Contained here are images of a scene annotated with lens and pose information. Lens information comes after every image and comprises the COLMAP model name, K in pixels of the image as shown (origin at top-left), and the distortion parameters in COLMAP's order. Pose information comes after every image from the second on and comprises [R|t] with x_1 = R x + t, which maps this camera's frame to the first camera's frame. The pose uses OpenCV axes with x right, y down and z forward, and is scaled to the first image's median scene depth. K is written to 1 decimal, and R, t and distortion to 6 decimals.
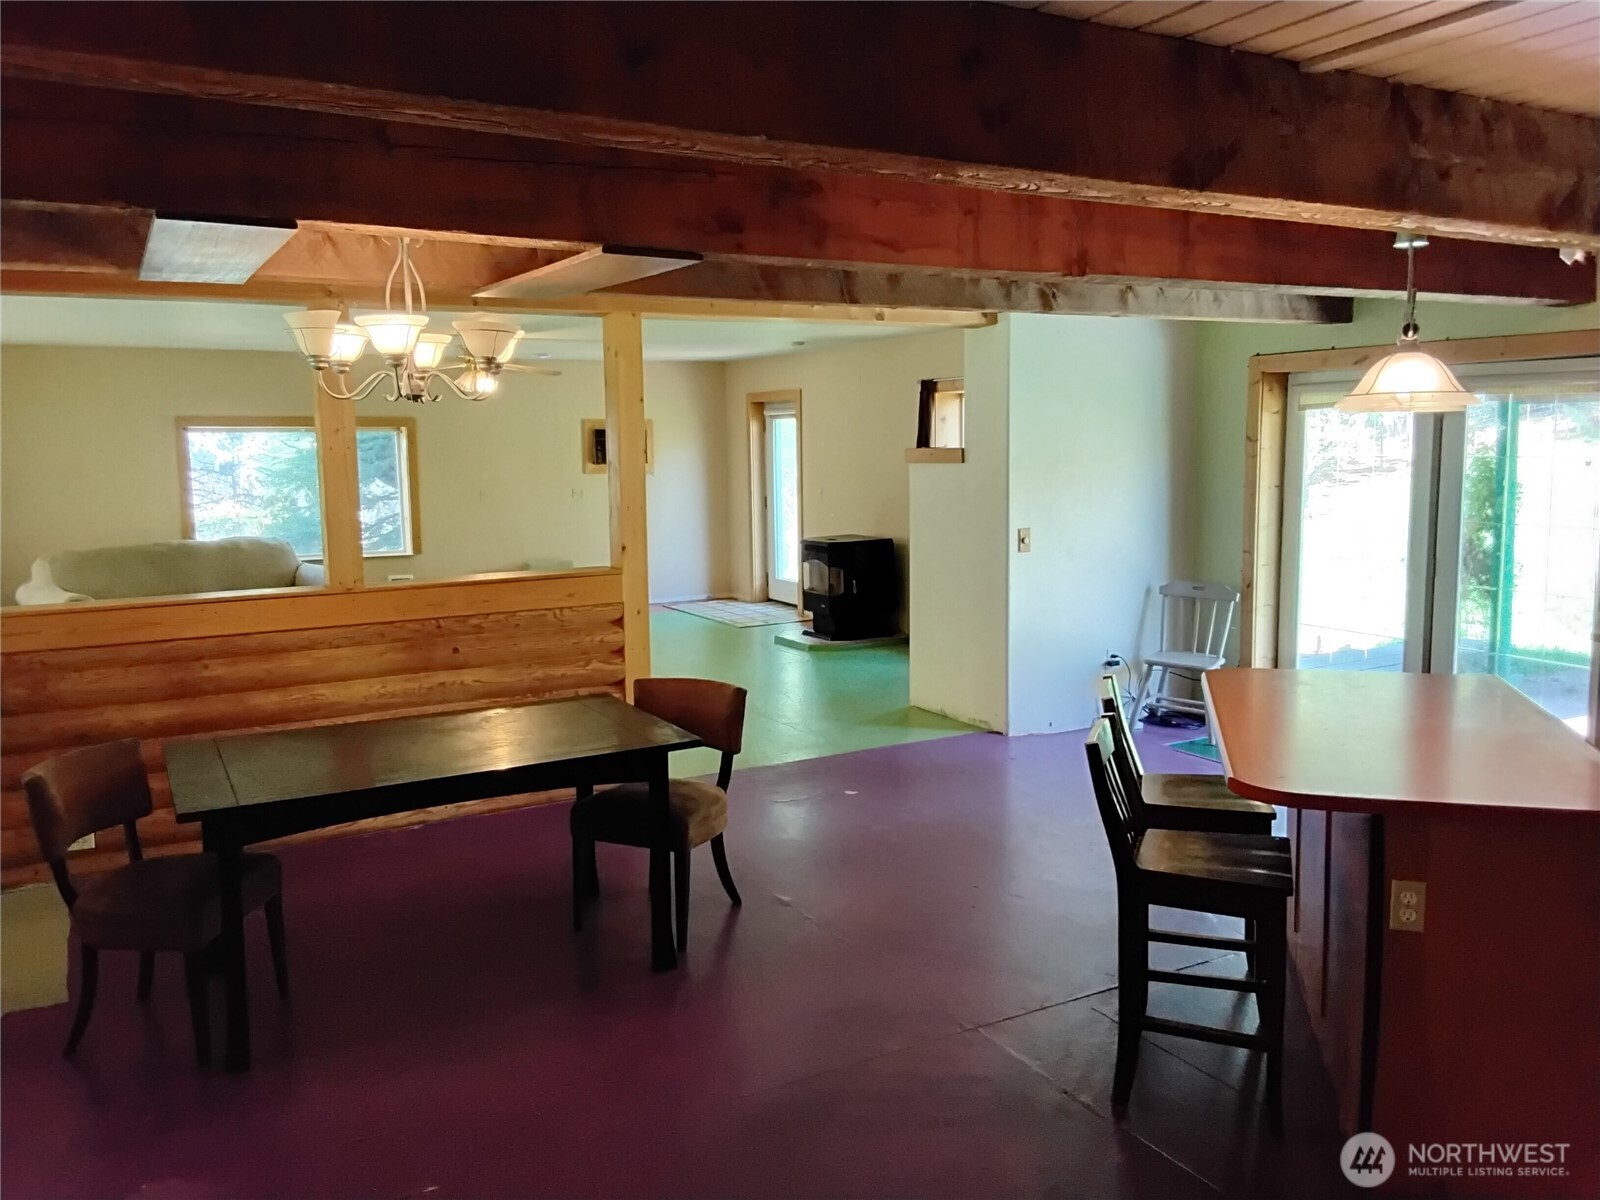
lens RADIAL K [[1246.6, 0, 790.5], [0, 1246.6, 596.0], [0, 0, 1]] dist [0.080352, -0.106290]
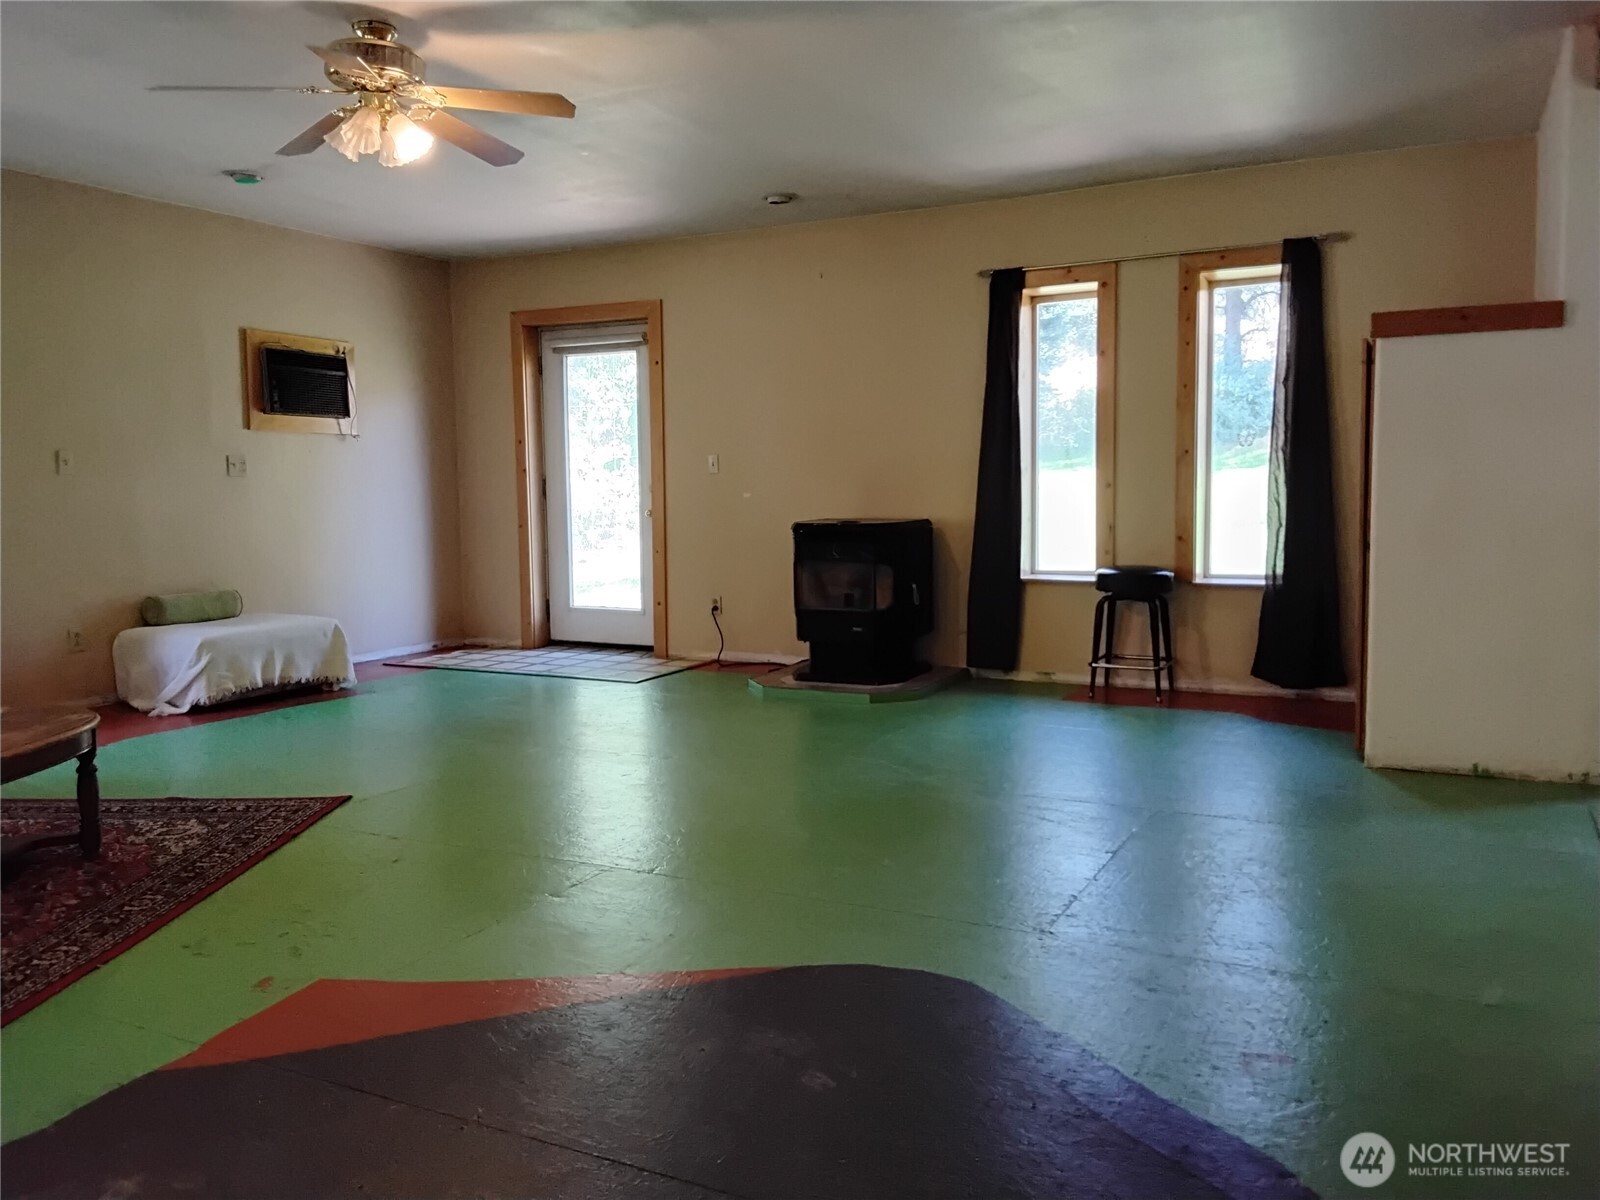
lens RADIAL K [[1246.6, 0, 797.0], [0, 1246.6, 596.0], [0, 0, 1]] dist [0.080352, -0.106290]
pose [[0.813193, -0.044855, 0.580262, -0.288174], [0.071339, 0.997189, -0.022893, 0.003021], [-0.577605, 0.060011, 0.814108, 0.422249]]
